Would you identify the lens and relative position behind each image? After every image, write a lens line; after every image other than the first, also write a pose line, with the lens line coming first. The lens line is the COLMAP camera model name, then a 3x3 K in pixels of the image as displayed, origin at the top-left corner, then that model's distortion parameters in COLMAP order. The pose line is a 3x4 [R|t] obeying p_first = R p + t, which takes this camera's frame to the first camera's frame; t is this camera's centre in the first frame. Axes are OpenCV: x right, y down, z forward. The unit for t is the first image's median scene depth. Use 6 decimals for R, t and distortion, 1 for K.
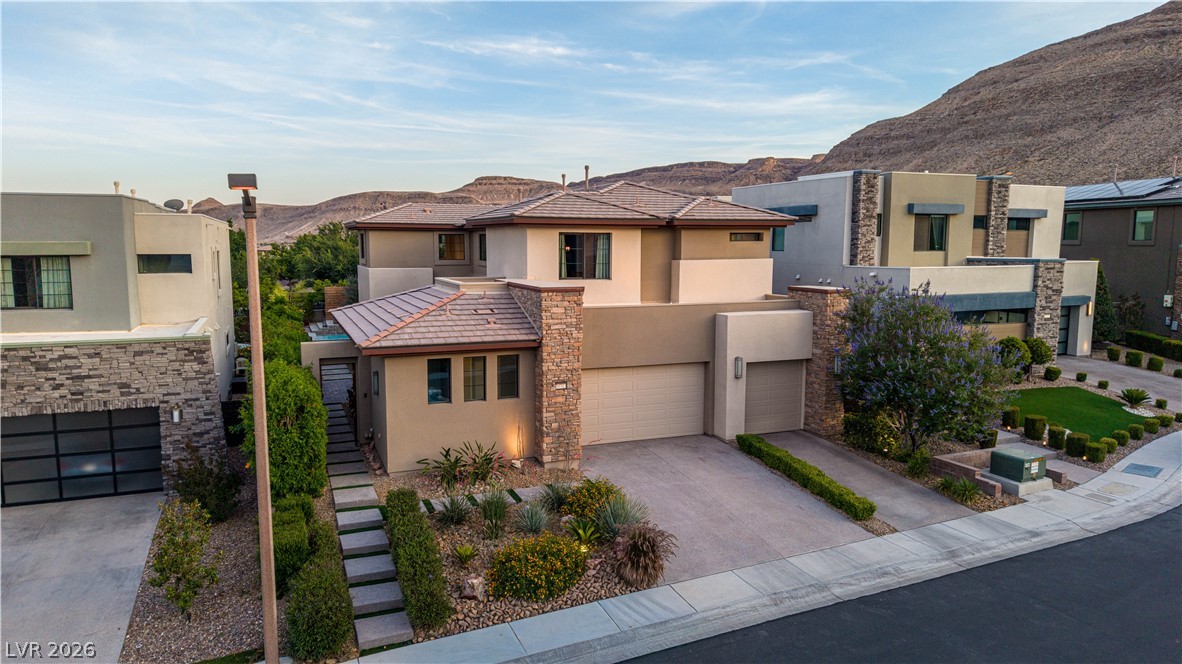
lens RADIAL K [[791.0, 0, 591.0], [0, 791.0, 332.0], [0, 0, 1]] dist [0.020871, -0.018573]
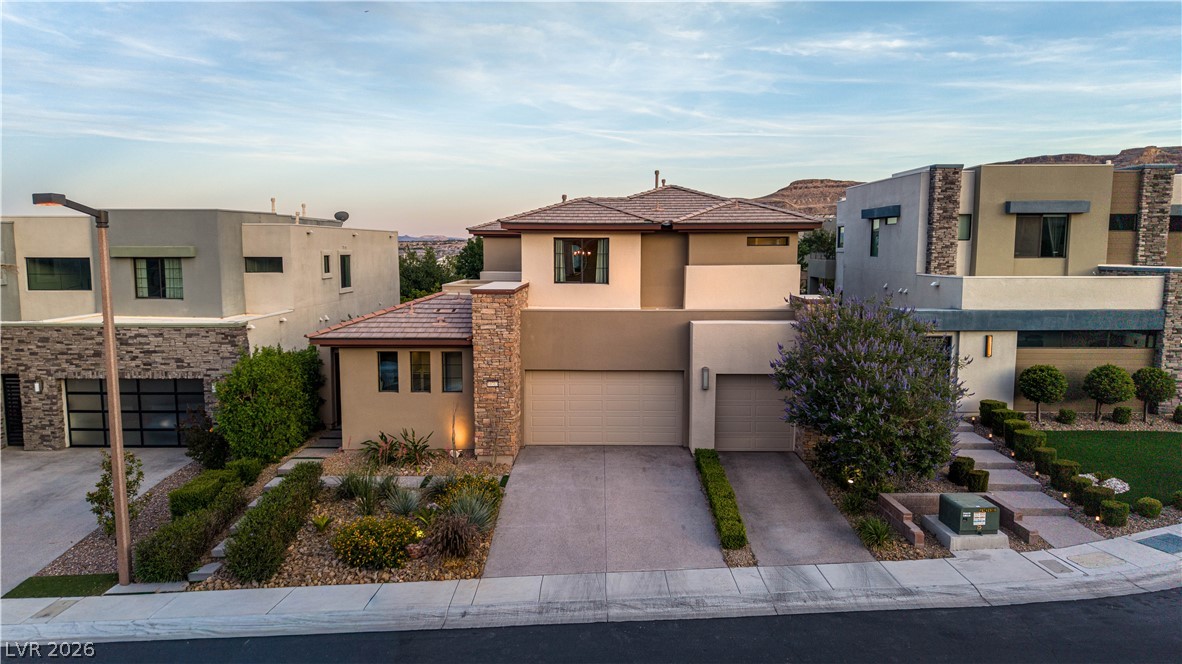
lens RADIAL K [[791.0, 0, 591.0], [0, 791.0, 332.0], [0, 0, 1]] dist [0.020871, -0.018573]
pose [[0.924844, 0.040664, -0.378167, 0.458426], [-0.043270, 0.999062, 0.001607, -0.007330], [0.377878, 0.014876, 0.925736, 0.072965]]
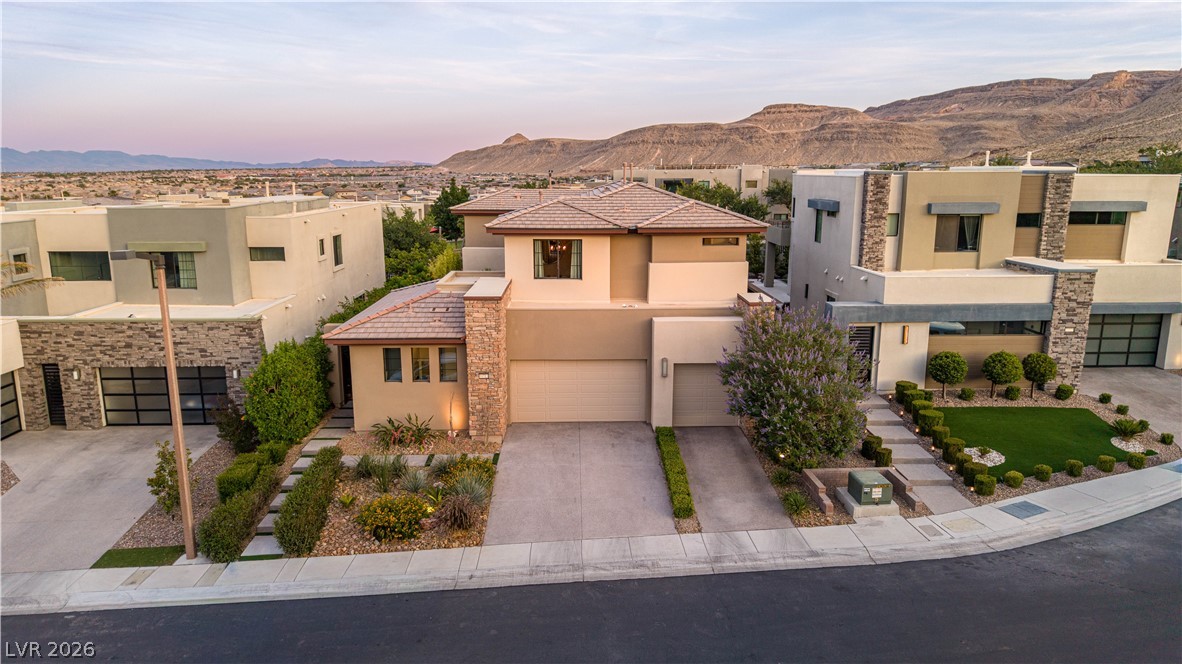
lens RADIAL K [[788.2, 0, 591.0], [0, 788.2, 332.0], [0, 0, 1]] dist [0.042386, -0.051642]
pose [[0.937746, 0.066834, -0.340832, 0.512673], [-0.037735, 0.995107, 0.091311, -0.113575], [0.345267, -0.072765, 0.935679, -0.085087]]
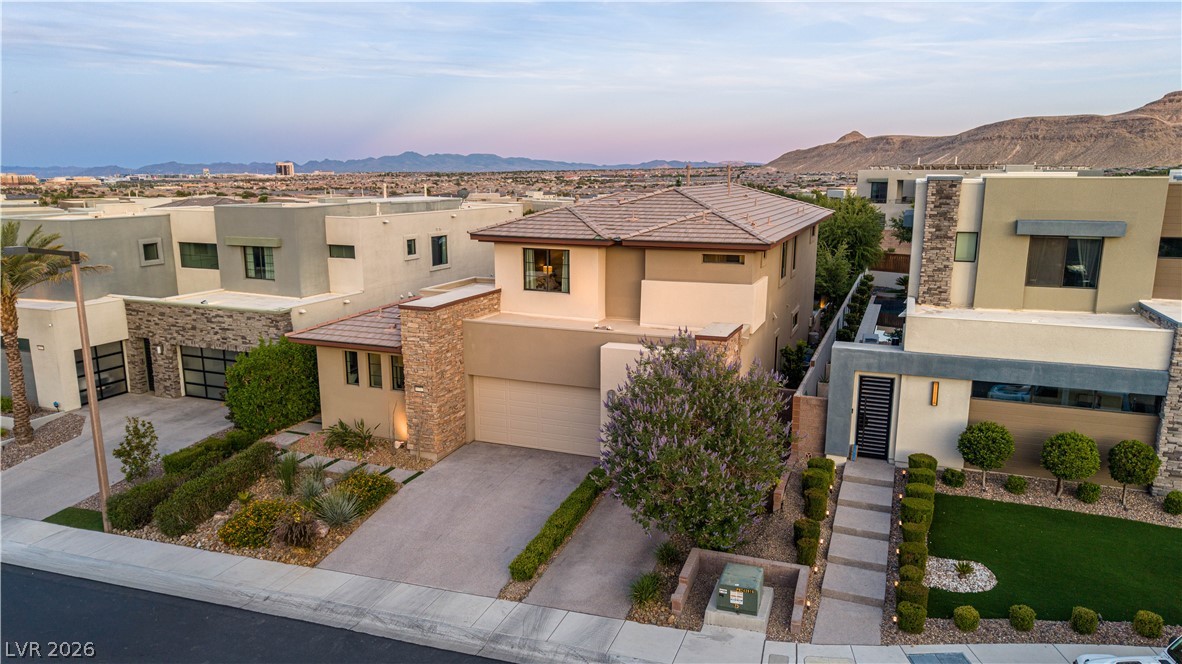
lens RADIAL K [[788.2, 0, 591.0], [0, 788.2, 332.0], [0, 0, 1]] dist [0.042386, -0.051642]
pose [[0.726445, 0.135921, -0.673649, 0.894299], [-0.078952, 0.990262, 0.114664, -0.164336], [0.682674, -0.030111, 0.730102, 0.303305]]
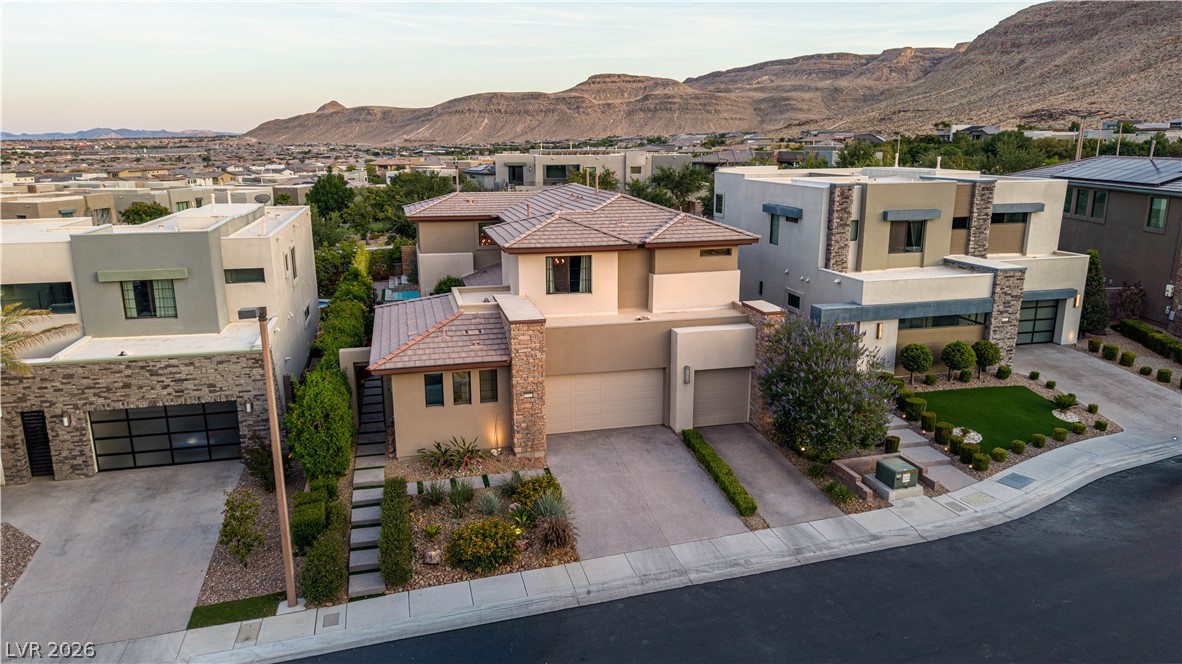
lens RADIAL K [[796.3, 0, 591.0], [0, 796.3, 332.0], [0, 0, 1]] dist [0.034141, -0.038948]
pose [[0.989812, 0.026386, -0.139915, 0.230773], [-0.009408, 0.992651, 0.120650, -0.182153], [0.142071, -0.118104, 0.982785, -0.230577]]
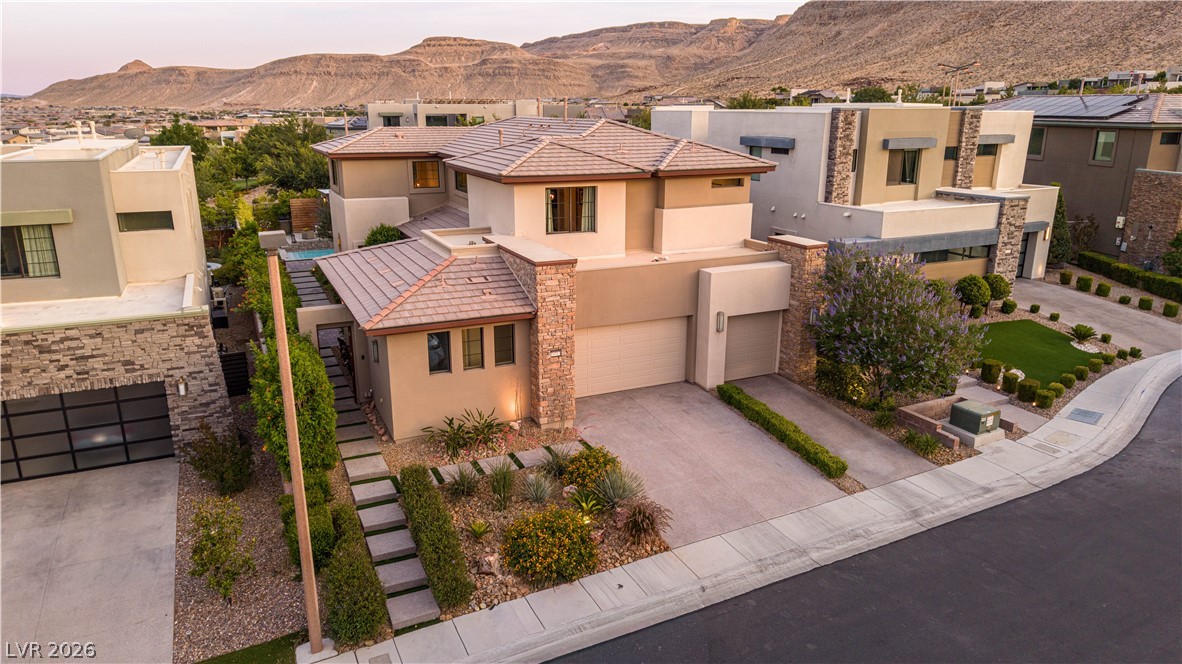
lens RADIAL K [[791.0, 0, 591.0], [0, 791.0, 332.0], [0, 0, 1]] dist [0.020871, -0.018573]
pose [[0.998579, -0.015402, 0.051023, -0.042300], [0.006973, 0.986860, 0.161430, -0.122930], [-0.052839, -0.160844, 0.985564, -0.028456]]
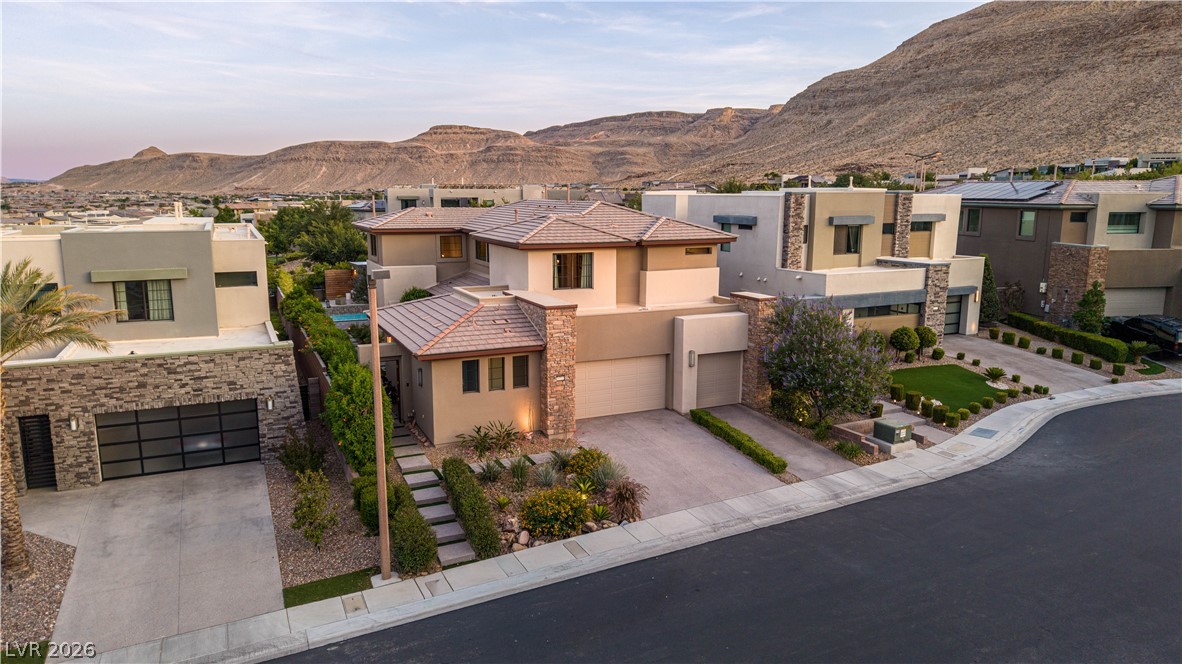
lens RADIAL K [[788.2, 0, 591.0], [0, 788.2, 332.0], [0, 0, 1]] dist [0.042386, -0.051642]
pose [[0.998642, -0.009719, 0.051174, -0.051737], [0.006558, 0.998080, 0.061585, -0.088617], [-0.051674, -0.061166, 0.996789, -0.319970]]
